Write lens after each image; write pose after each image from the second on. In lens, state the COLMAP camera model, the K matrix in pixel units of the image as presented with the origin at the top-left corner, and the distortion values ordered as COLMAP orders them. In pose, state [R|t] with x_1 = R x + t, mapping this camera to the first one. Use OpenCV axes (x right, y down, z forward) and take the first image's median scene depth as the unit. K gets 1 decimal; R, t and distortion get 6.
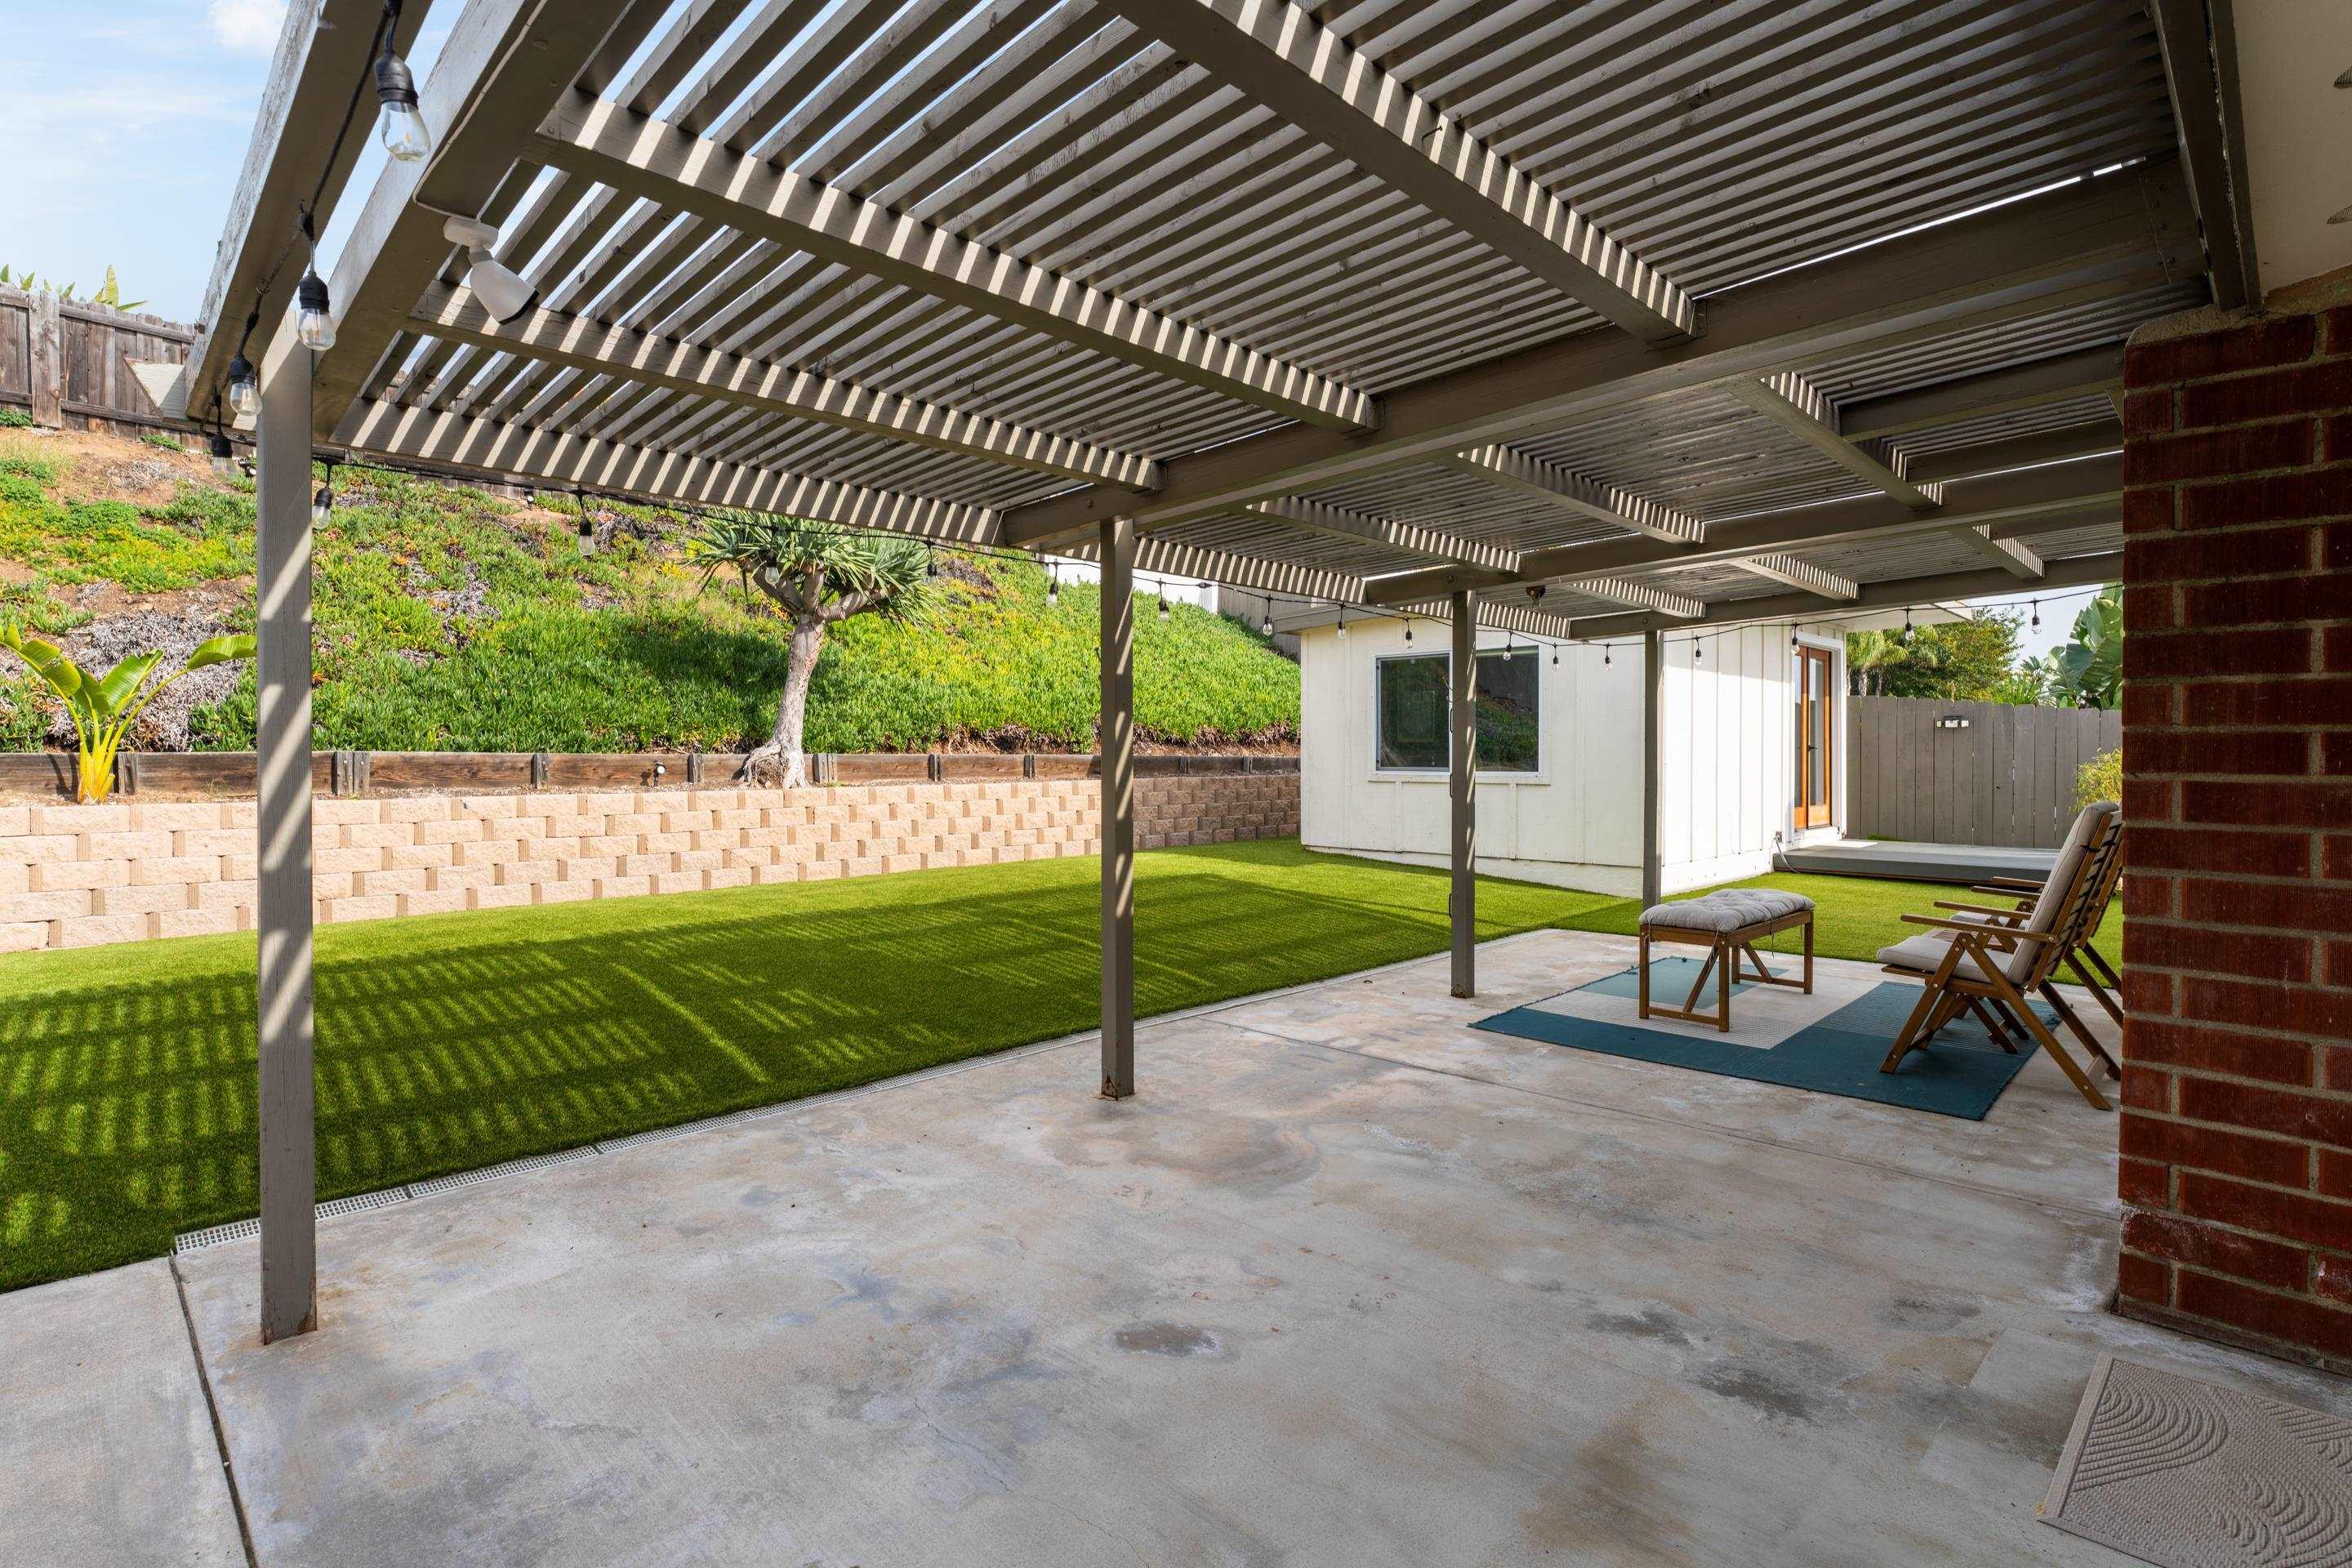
lens RADIAL K [[1159.4, 0, 1168.1], [0, 1159.4, 768.1], [0, 0, 1]] dist [-0.003065, 0.000326]
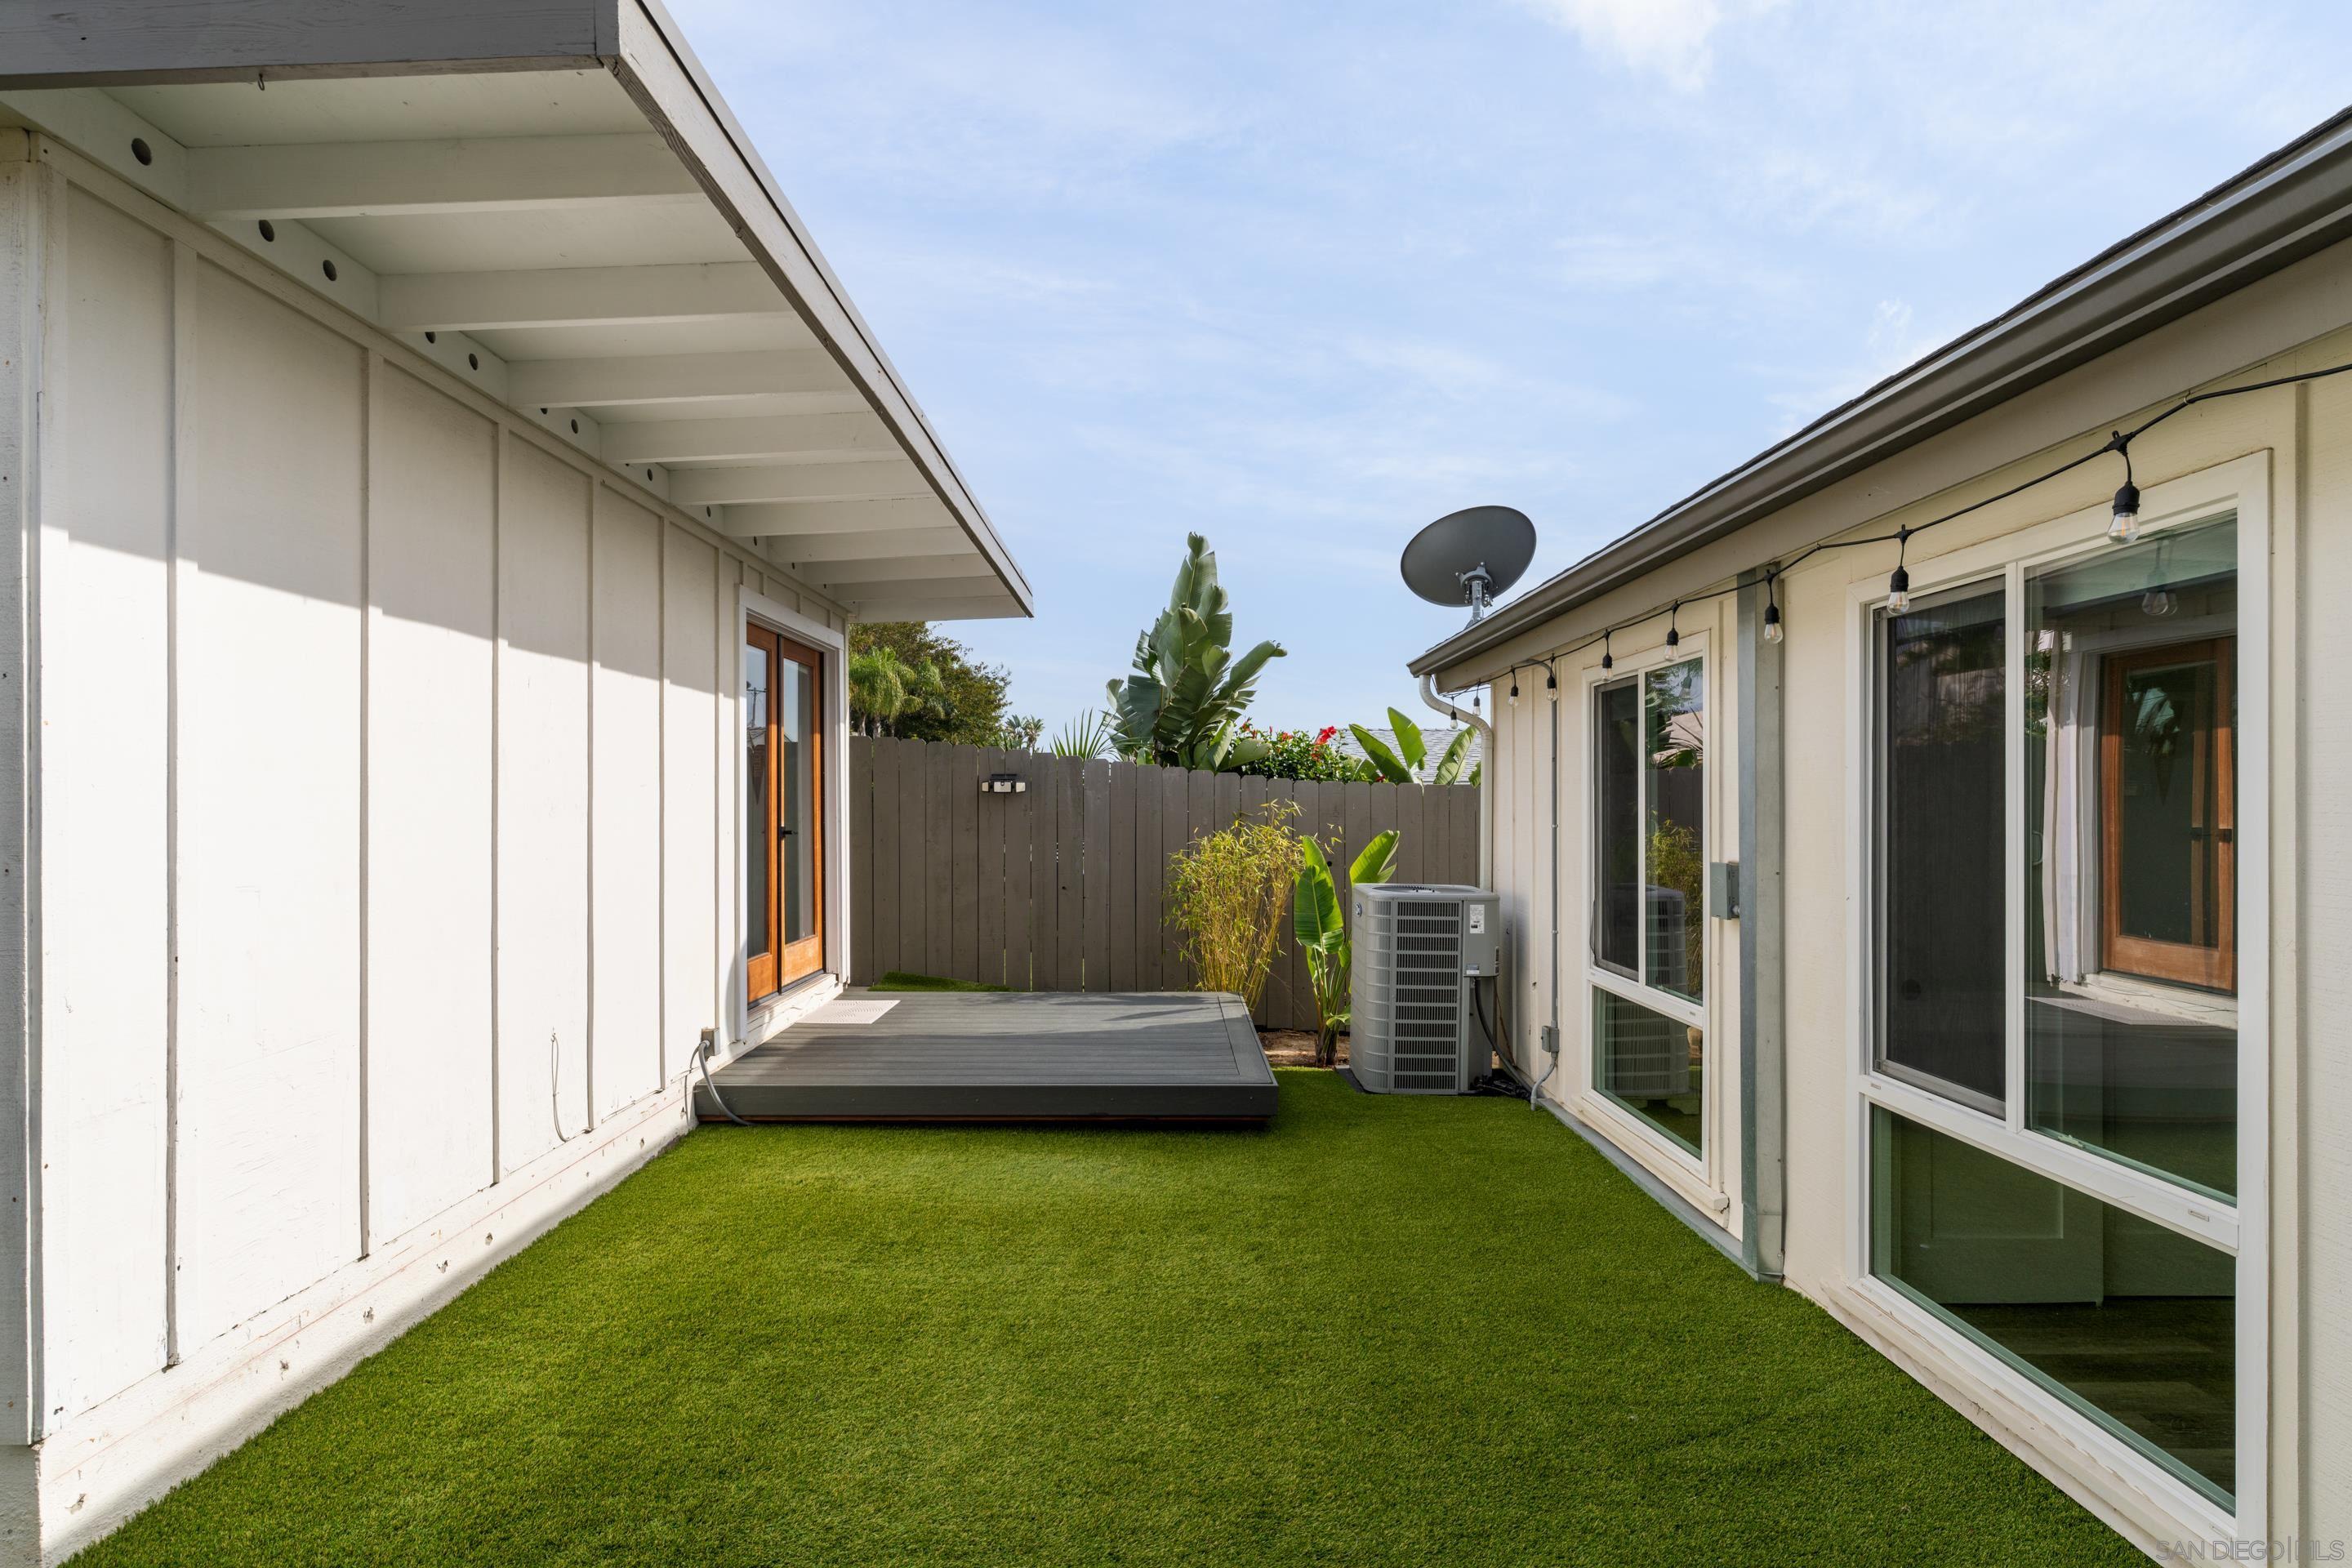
lens RADIAL K [[1159.4, 0, 1145.8], [0, 1159.4, 818.8], [0, 0, 1]] dist [-0.003065, 0.000326]
pose [[0.721973, -0.008418, 0.691870, 0.305125], [0.003329, 0.999957, 0.008693, -0.026422], [-0.691914, -0.003973, 0.721969, 0.502709]]
